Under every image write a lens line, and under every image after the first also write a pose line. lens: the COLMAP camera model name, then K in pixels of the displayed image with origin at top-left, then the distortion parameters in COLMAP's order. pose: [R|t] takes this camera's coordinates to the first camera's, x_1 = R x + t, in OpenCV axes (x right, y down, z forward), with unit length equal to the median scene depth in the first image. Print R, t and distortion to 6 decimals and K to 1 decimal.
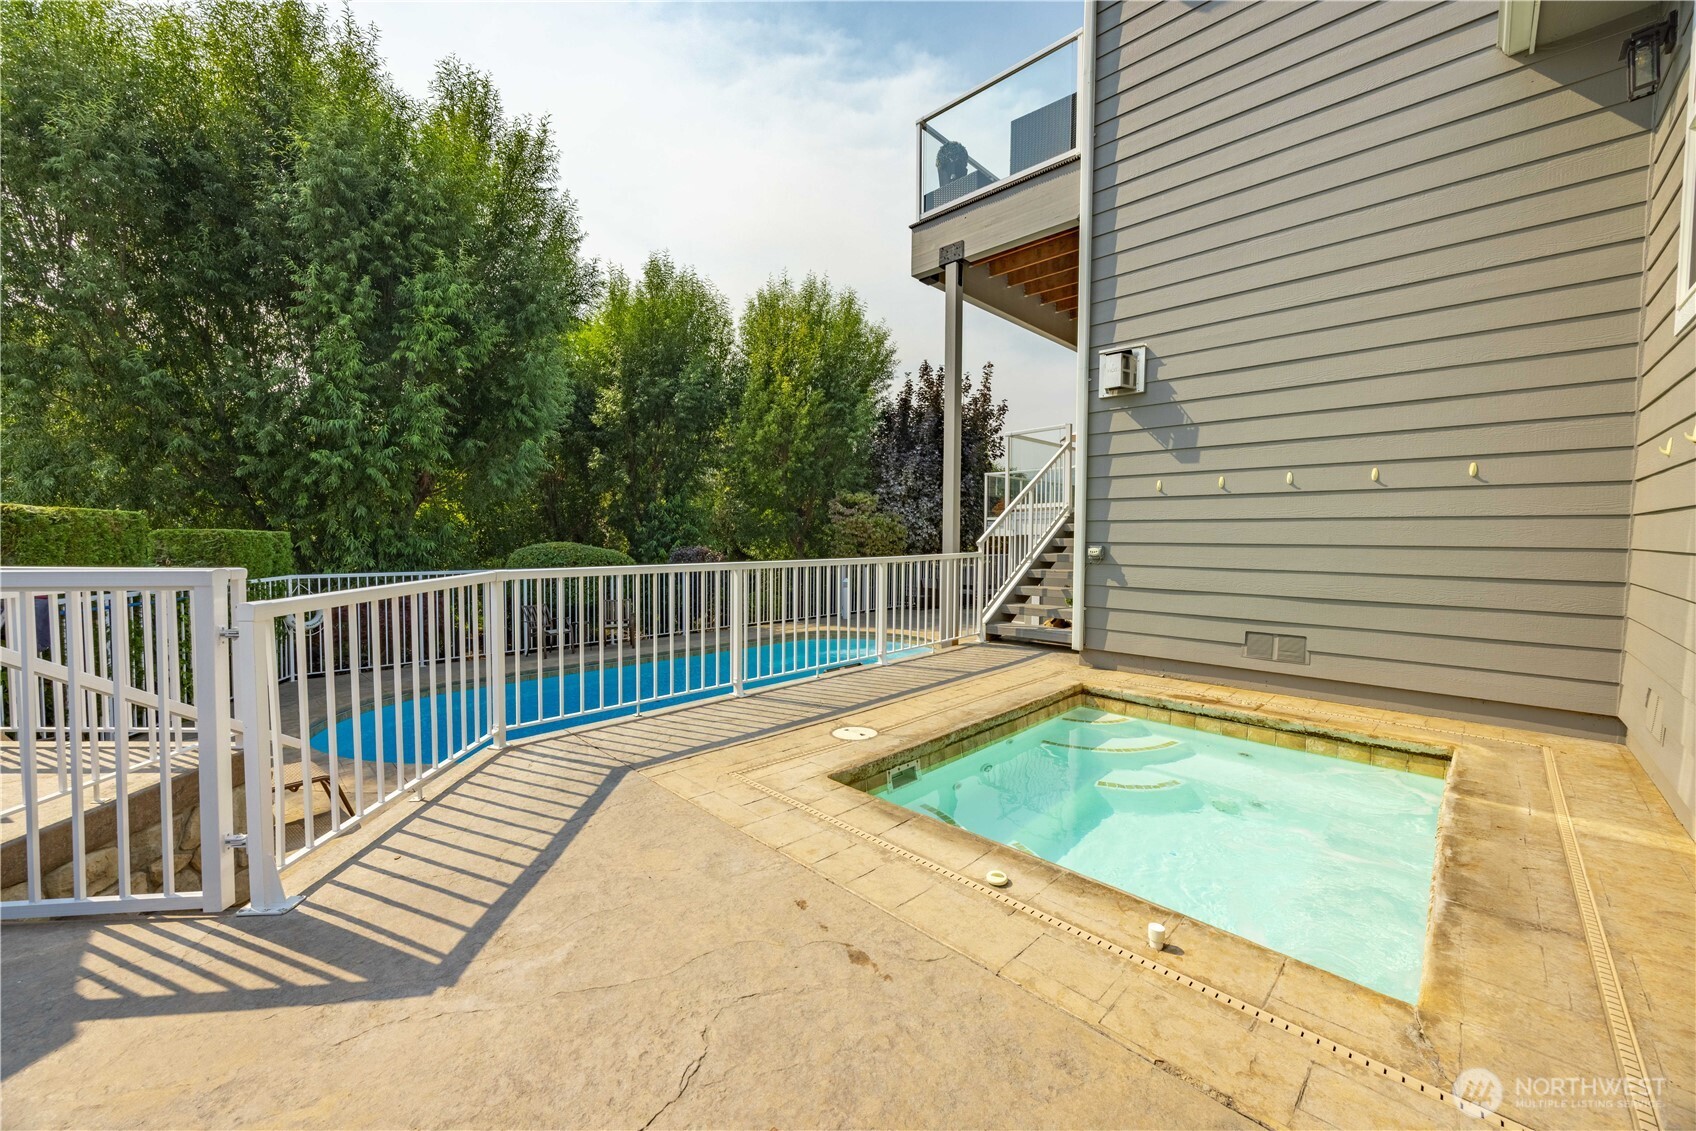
lens RADIAL K [[646.0, 0, 842.9], [0, 646.0, 565.9], [0, 0, 1]] dist [-0.002277, -0.000753]
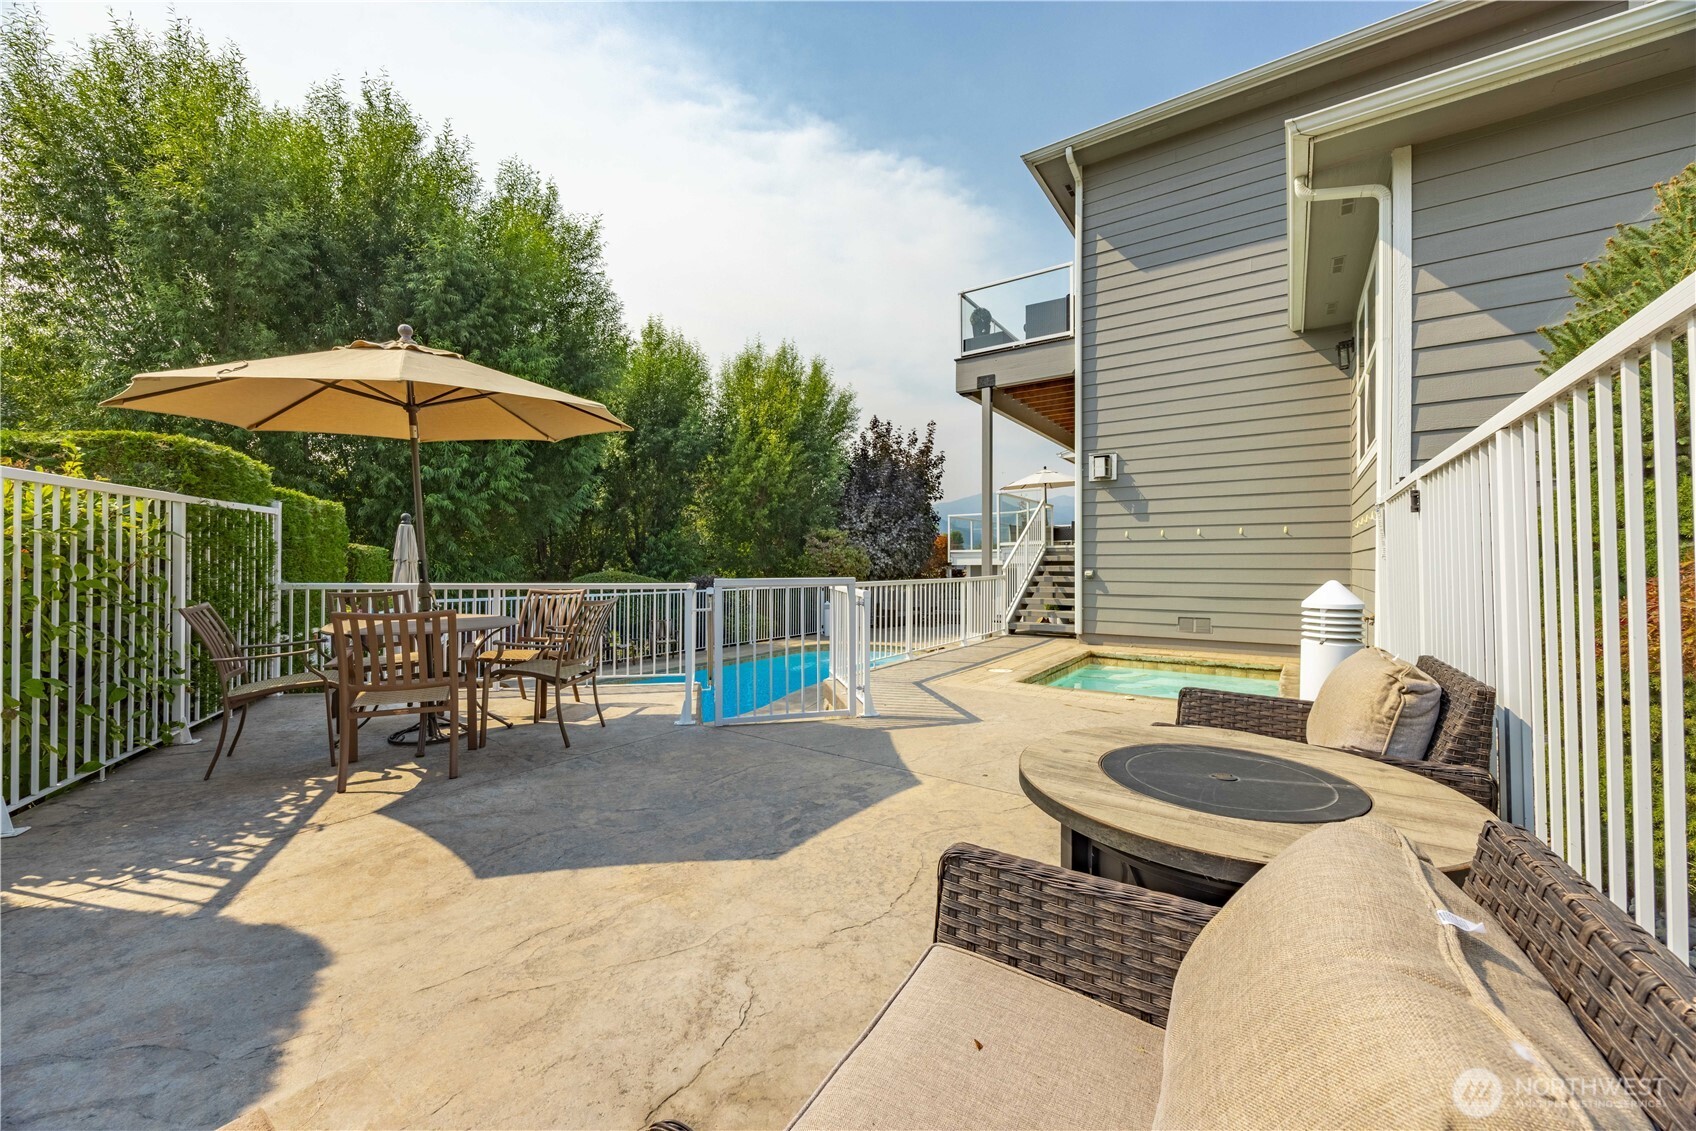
lens RADIAL K [[646.0, 0, 843.8], [0, 646.0, 565.0], [0, 0, 1]] dist [-0.002277, -0.000753]
pose [[0.984101, -0.004913, 0.177541, -0.281310], [0.013204, 0.998875, -0.045553, 0.012972], [-0.177118, 0.047173, 0.983059, -0.278611]]
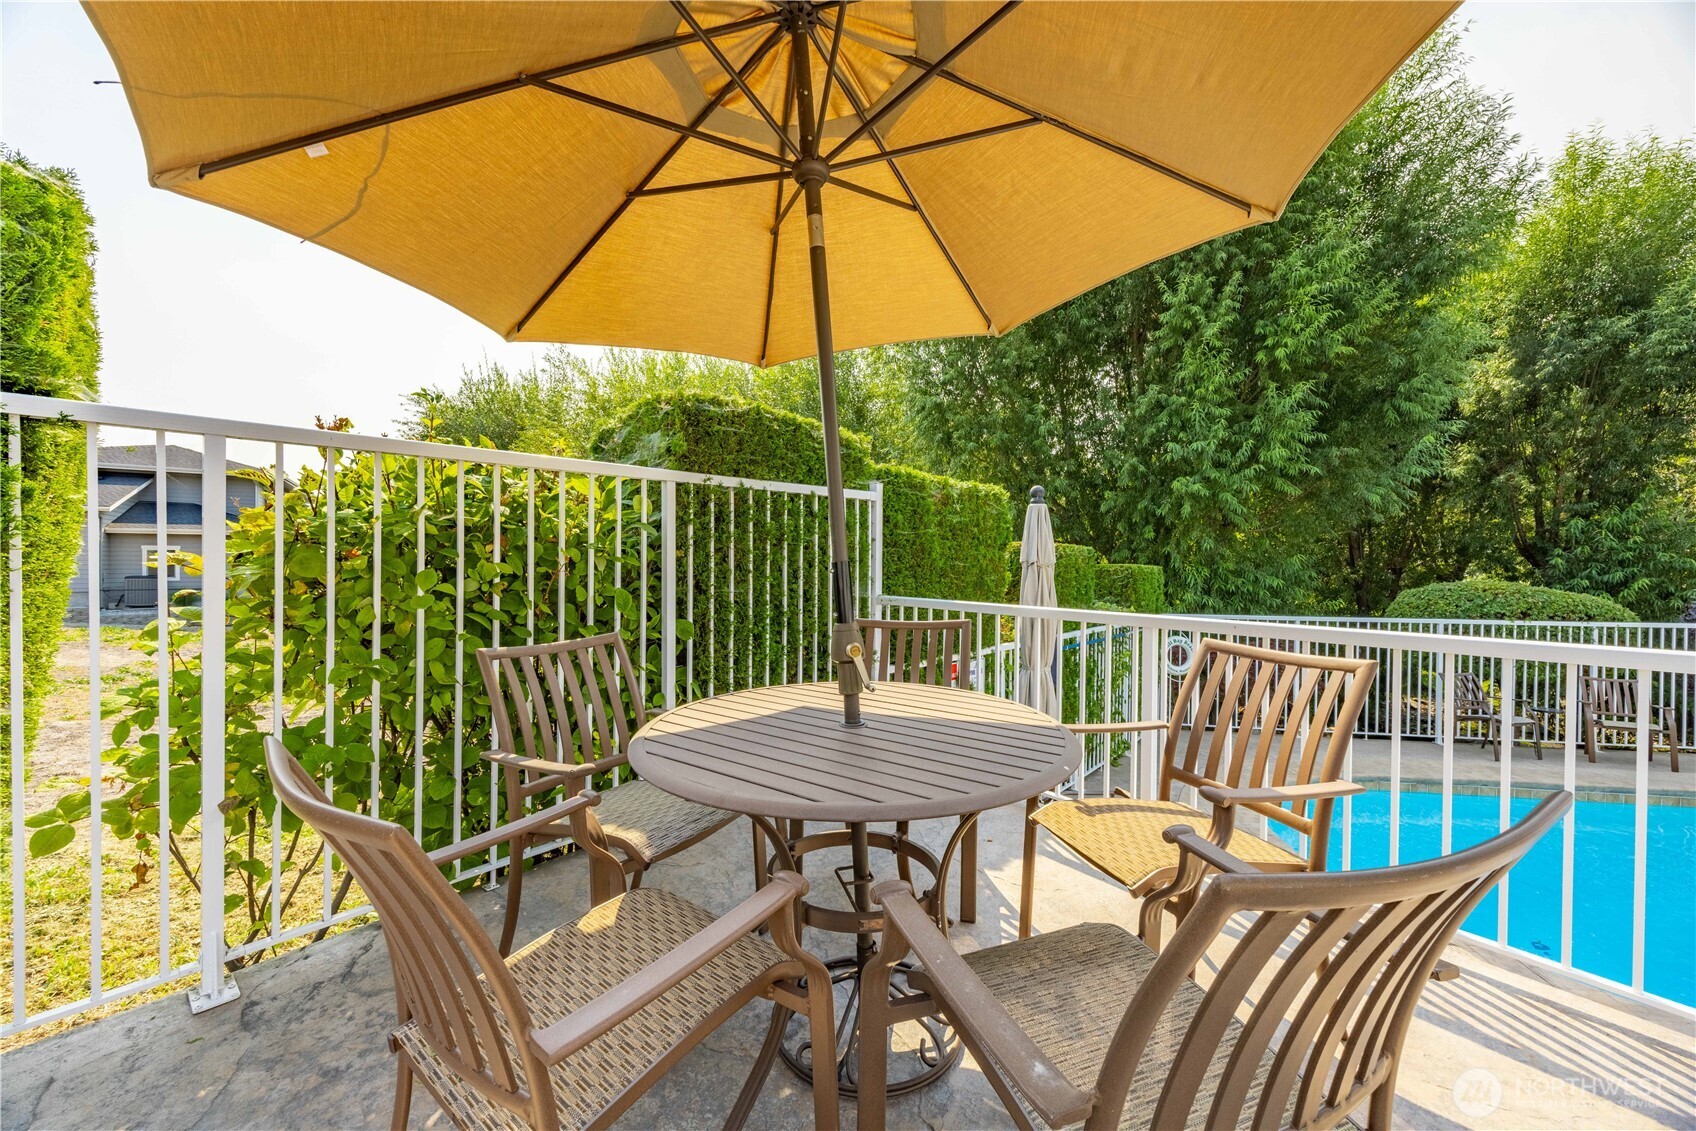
lens RADIAL K [[646.0, 0, 842.2], [0, 646.0, 566.2], [0, 0, 1]] dist [-0.002277, -0.000753]
pose [[0.582063, -0.002347, -0.813141, -0.341659], [-0.038682, 0.998784, -0.030573, -0.006717], [0.812223, 0.049249, 0.581264, 0.080900]]
